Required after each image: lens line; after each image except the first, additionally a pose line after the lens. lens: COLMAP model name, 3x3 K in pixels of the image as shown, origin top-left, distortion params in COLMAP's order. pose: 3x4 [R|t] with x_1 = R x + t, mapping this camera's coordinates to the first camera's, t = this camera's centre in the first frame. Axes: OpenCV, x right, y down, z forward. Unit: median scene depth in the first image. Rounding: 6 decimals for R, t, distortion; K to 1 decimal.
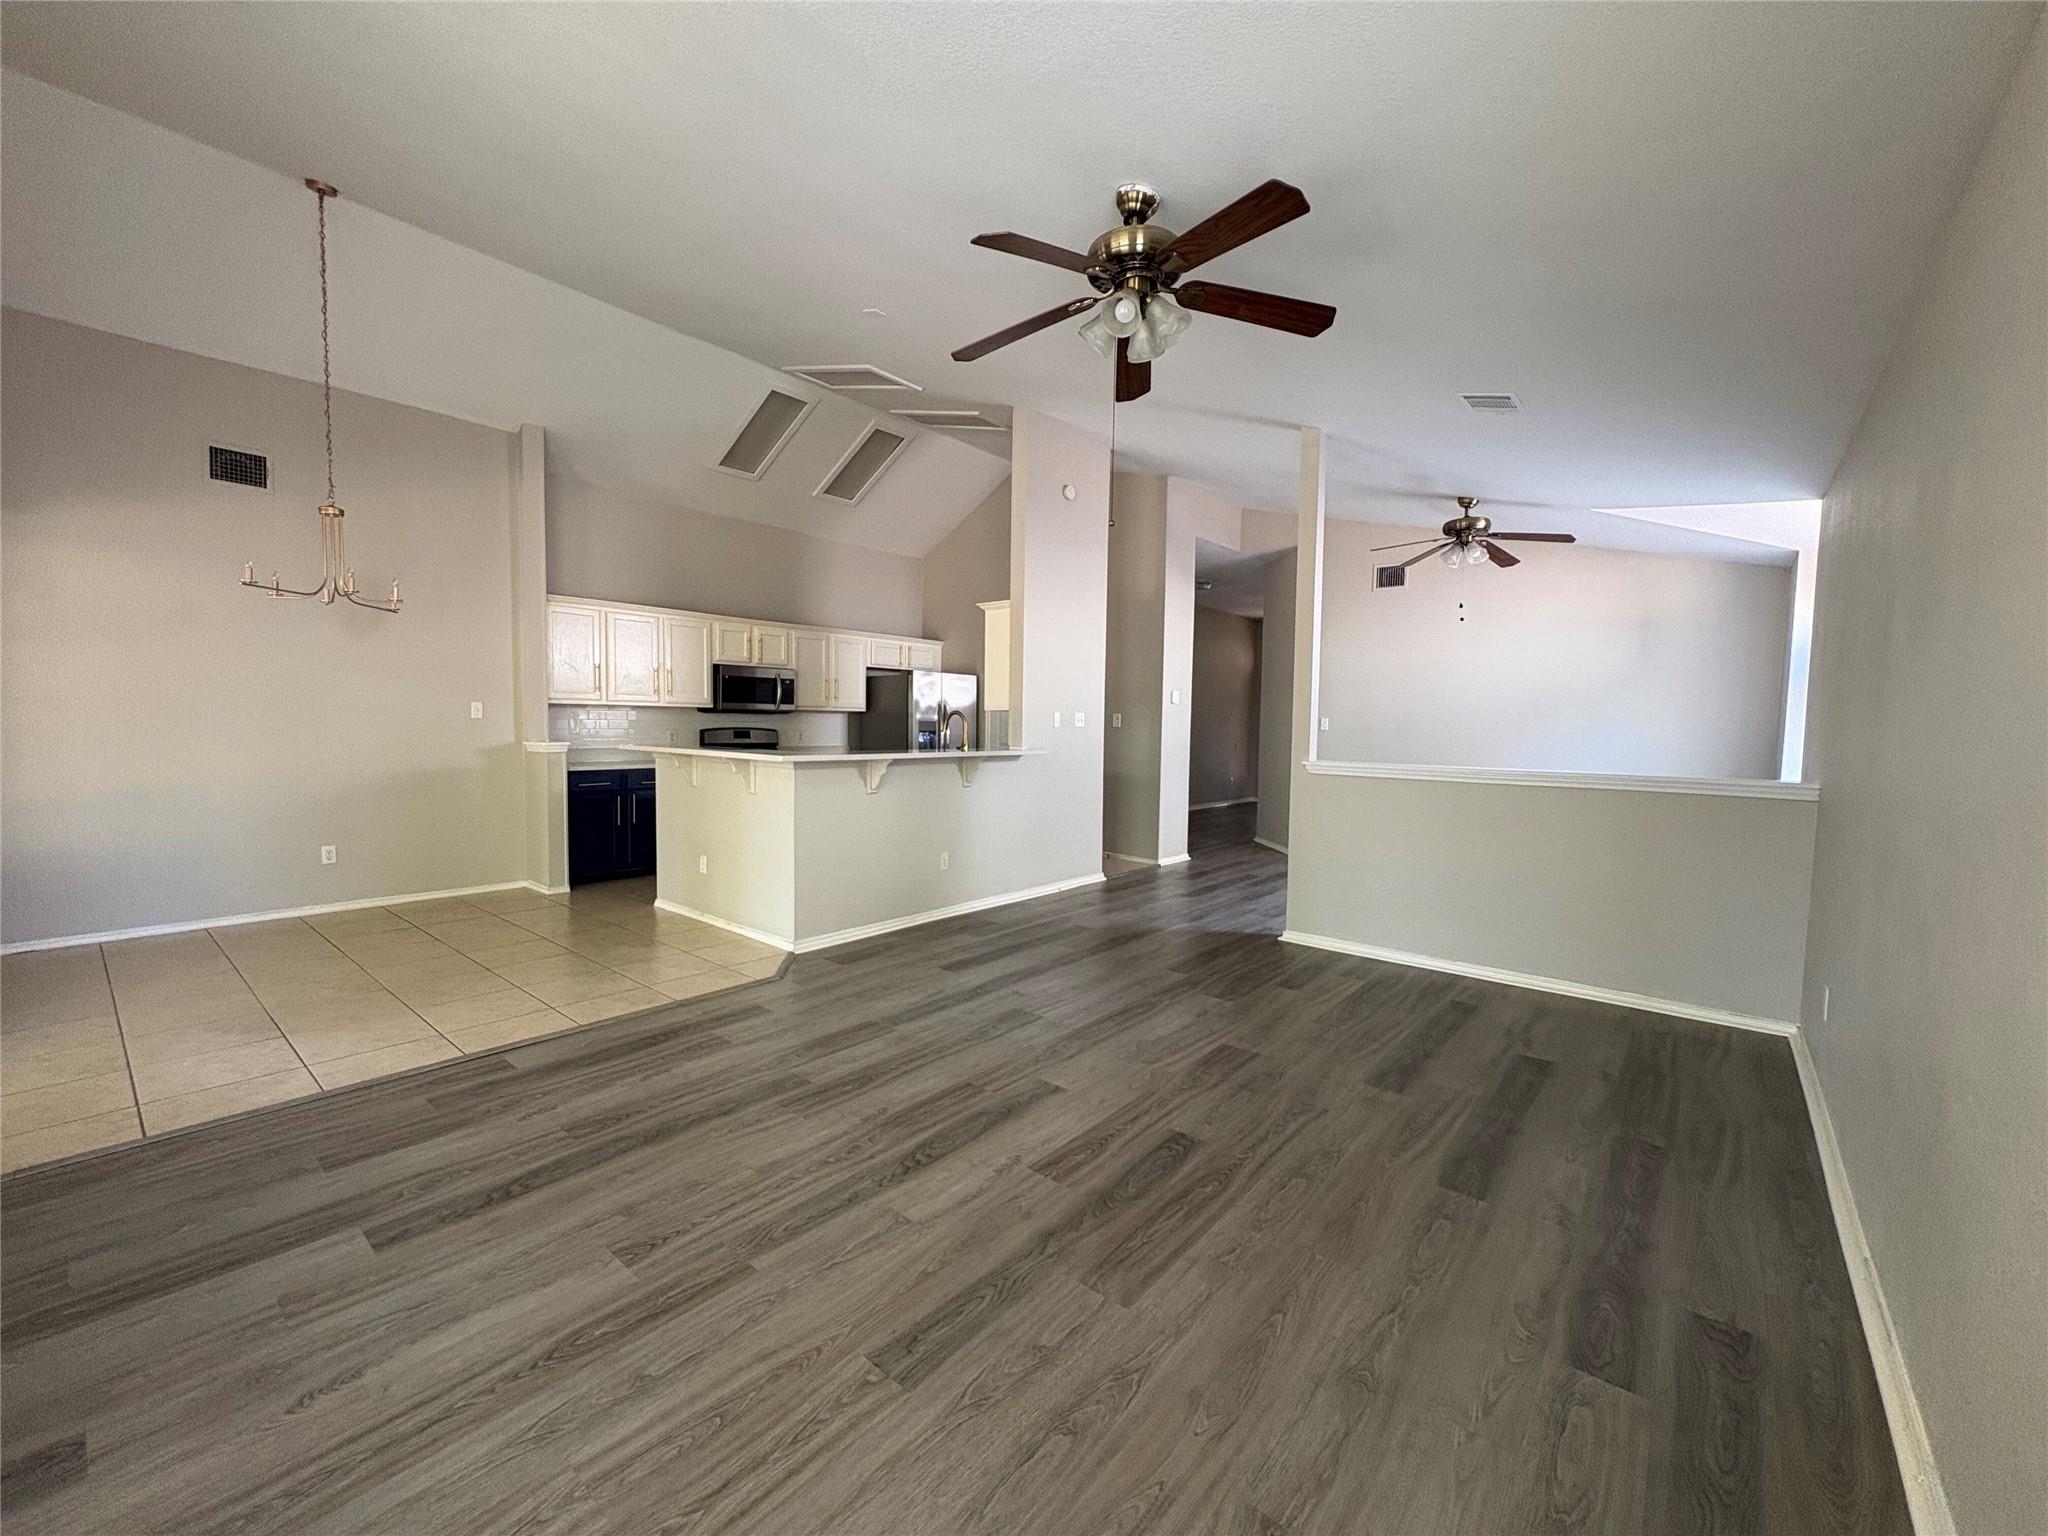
lens RADIAL K [[815.0, 0, 1022.3], [0, 815.0, 765.5], [0, 0, 1]] dist [0.001133, -0.001501]
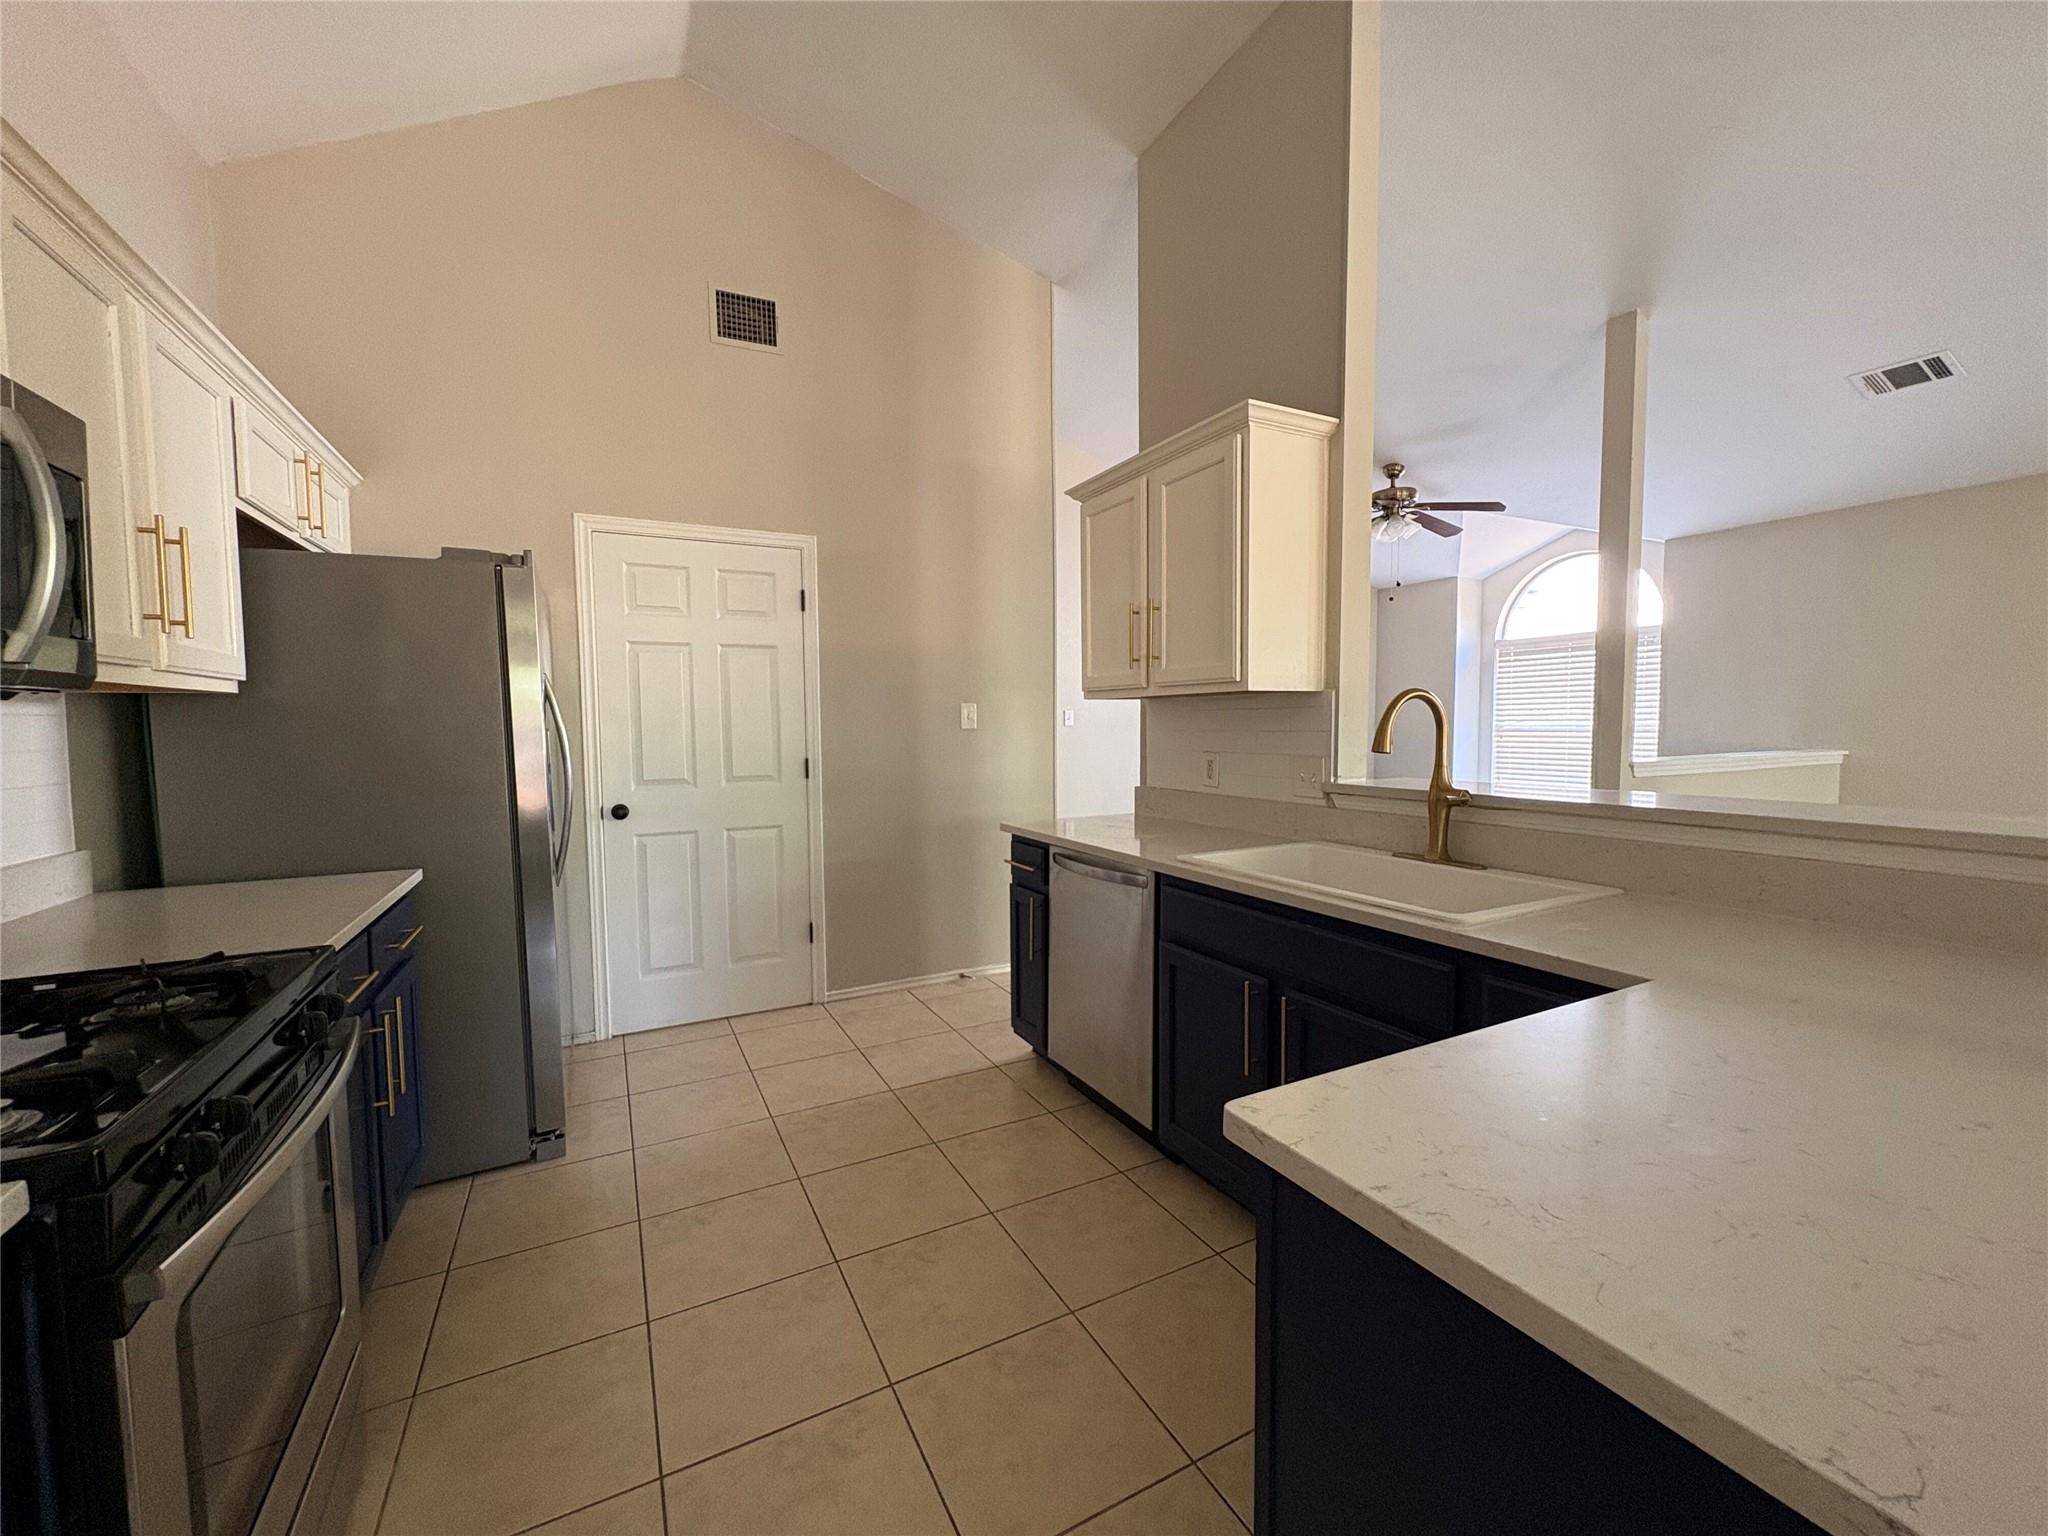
lens RADIAL K [[815.0, 0, 1022.6], [0, 815.0, 772.6], [0, 0, 1]] dist [0.001133, -0.001501]
pose [[0.385167, -0.076697, 0.919654, -0.534167], [0.064133, 0.996356, 0.056234, -0.069695], [-0.920616, 0.037321, 0.388682, 1.154885]]
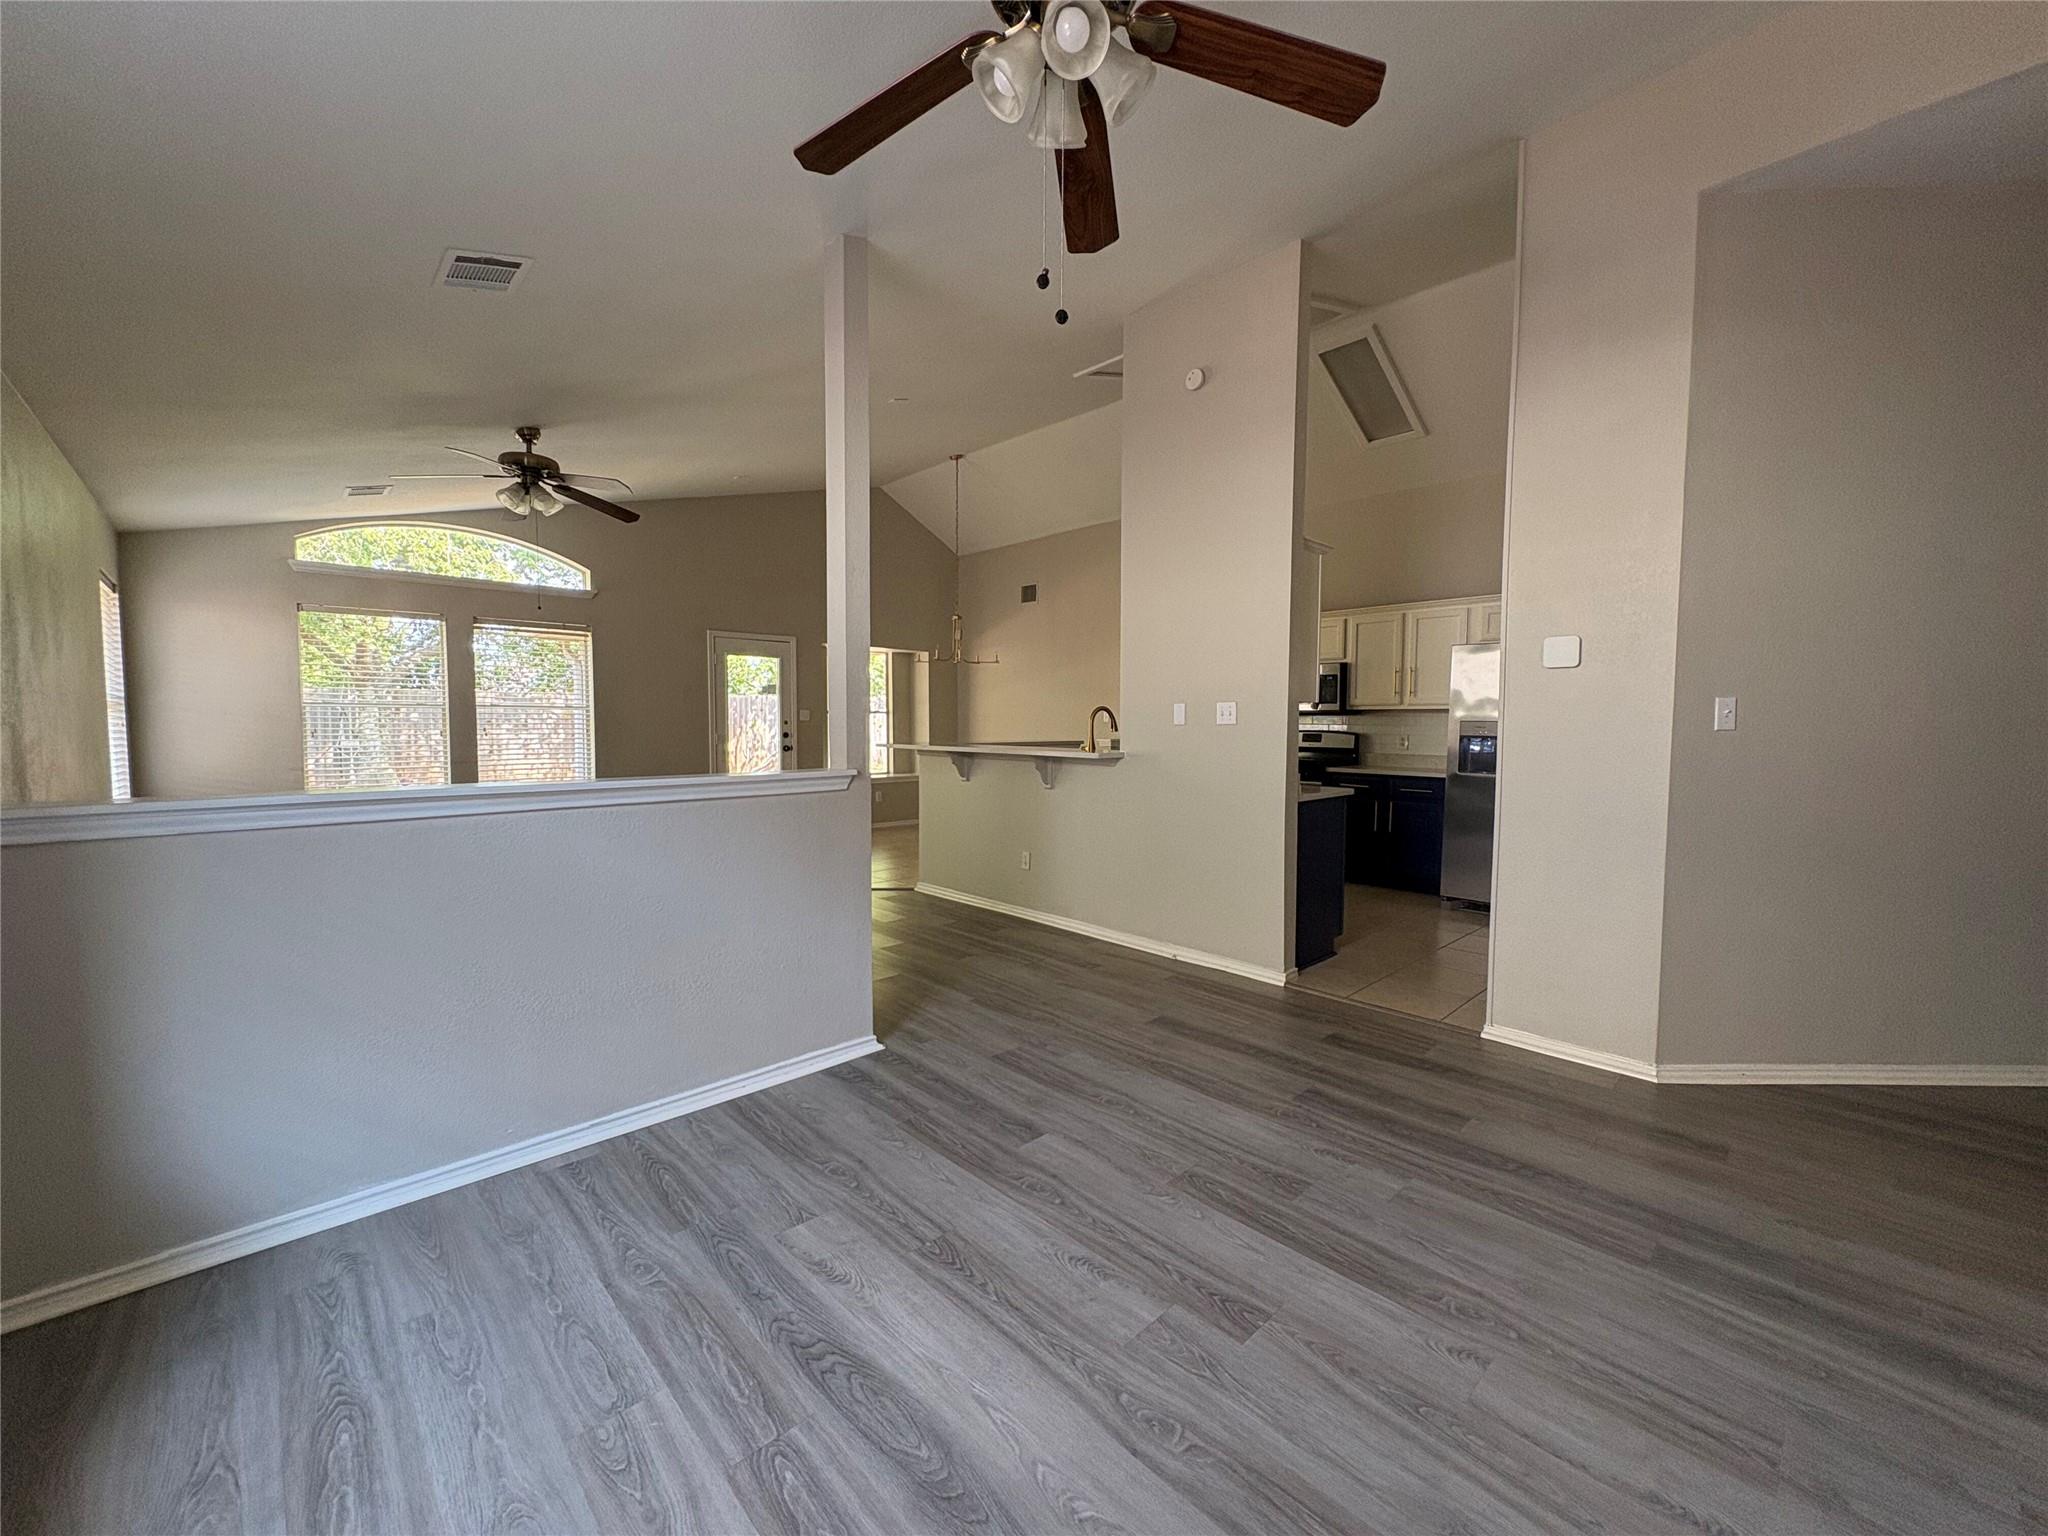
lens RADIAL K [[815.0, 0, 1029.5], [0, 815.0, 771.4], [0, 0, 1]] dist [0.001133, -0.001501]
pose [[-0.105902, 0.046481, -0.993290, 0.918816], [-0.058951, 0.996856, 0.052933, -0.044505], [0.992628, 0.064161, -0.102829, 1.151486]]
